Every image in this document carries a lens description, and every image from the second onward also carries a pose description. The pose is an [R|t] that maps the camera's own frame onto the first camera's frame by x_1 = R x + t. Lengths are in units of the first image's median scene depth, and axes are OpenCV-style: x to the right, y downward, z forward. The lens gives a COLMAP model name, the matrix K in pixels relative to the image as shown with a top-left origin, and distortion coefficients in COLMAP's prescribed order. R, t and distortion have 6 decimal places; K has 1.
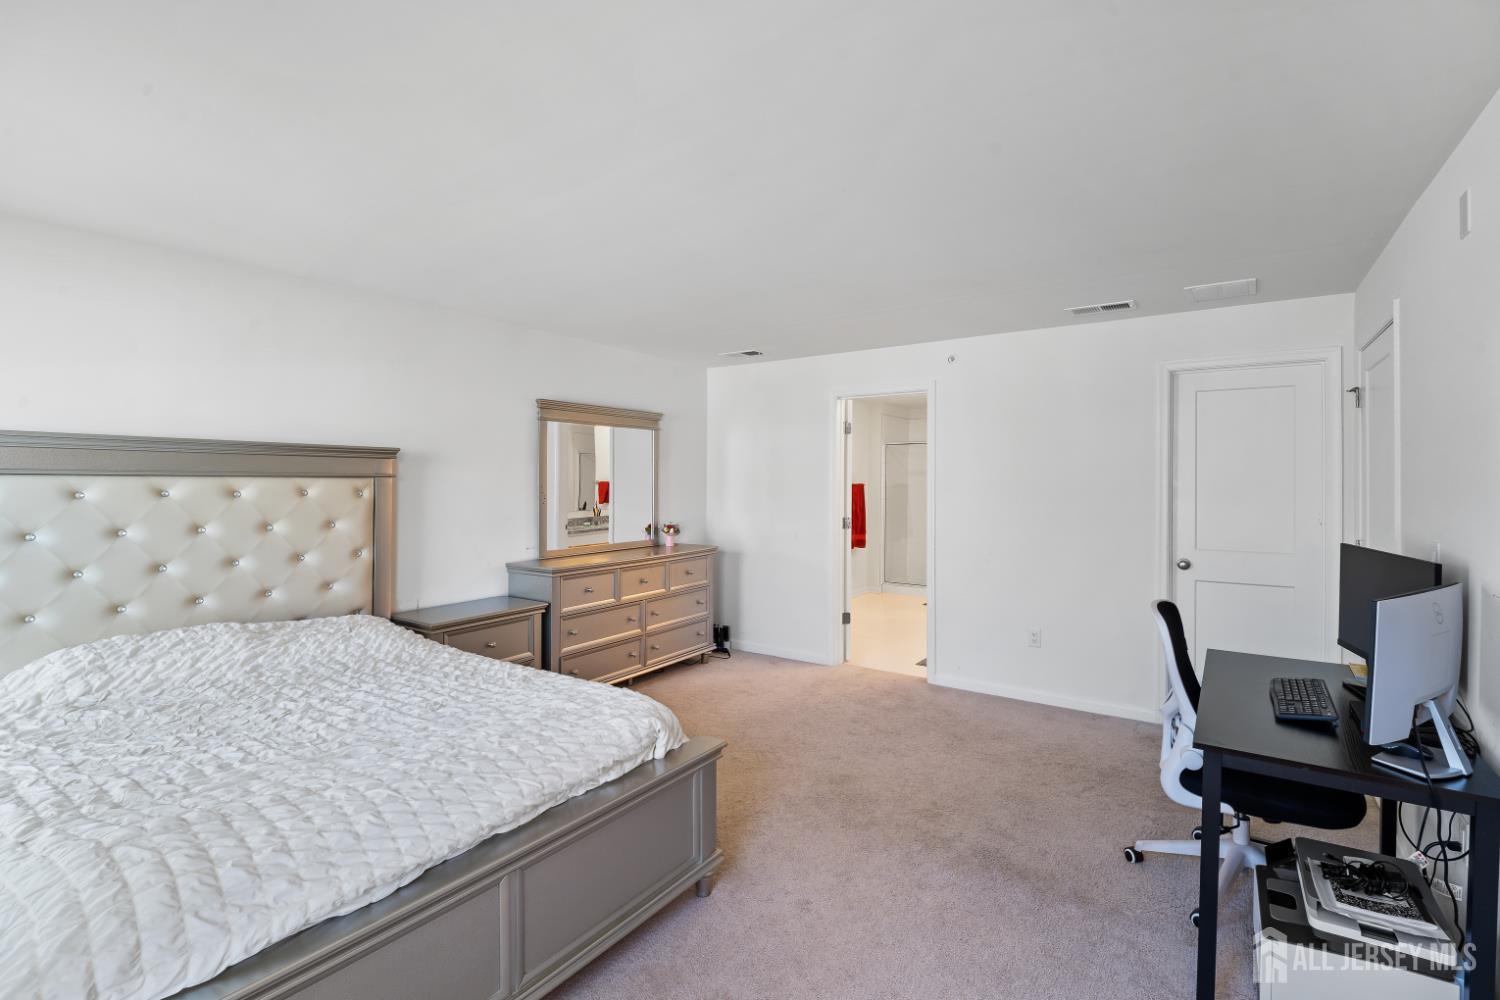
lens RADIAL K [[649.2, 0, 753.5], [0, 649.2, 487.0], [0, 0, 1]] dist [-0.002815, -0.000383]
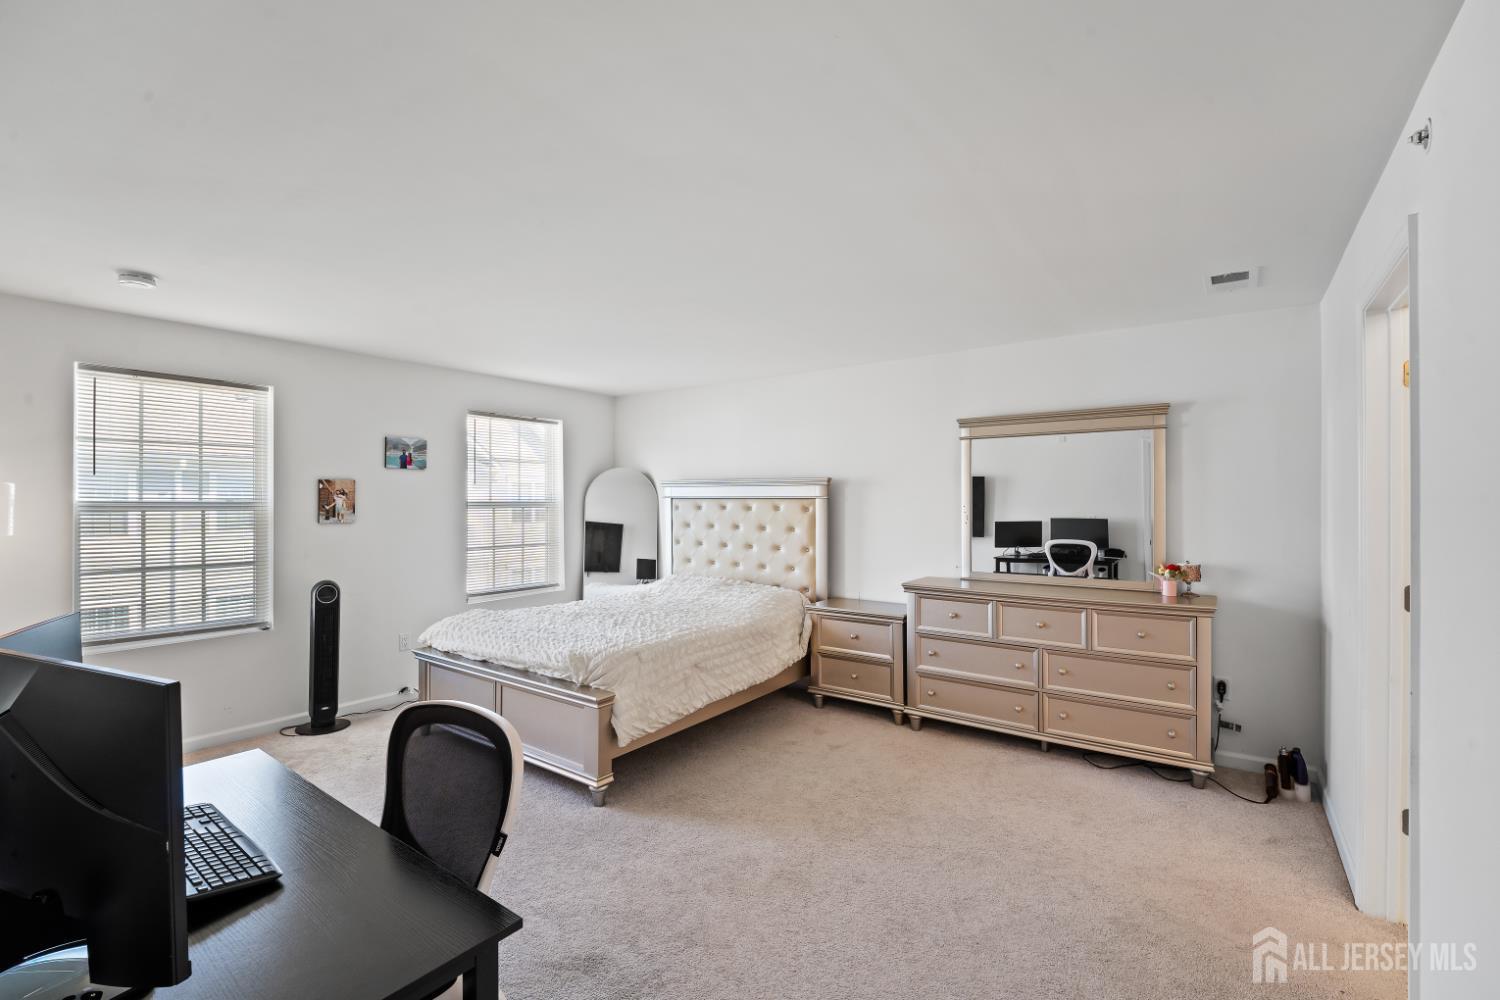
lens RADIAL K [[649.2, 0, 753.5], [0, 649.2, 487.0], [0, 0, 1]] dist [-0.002815, -0.000383]
pose [[-0.000213, -0.025147, -0.999684, 0.693795], [-0.002967, 0.999679, -0.025147, -0.002338], [0.999996, 0.002961, -0.000288, 0.708261]]
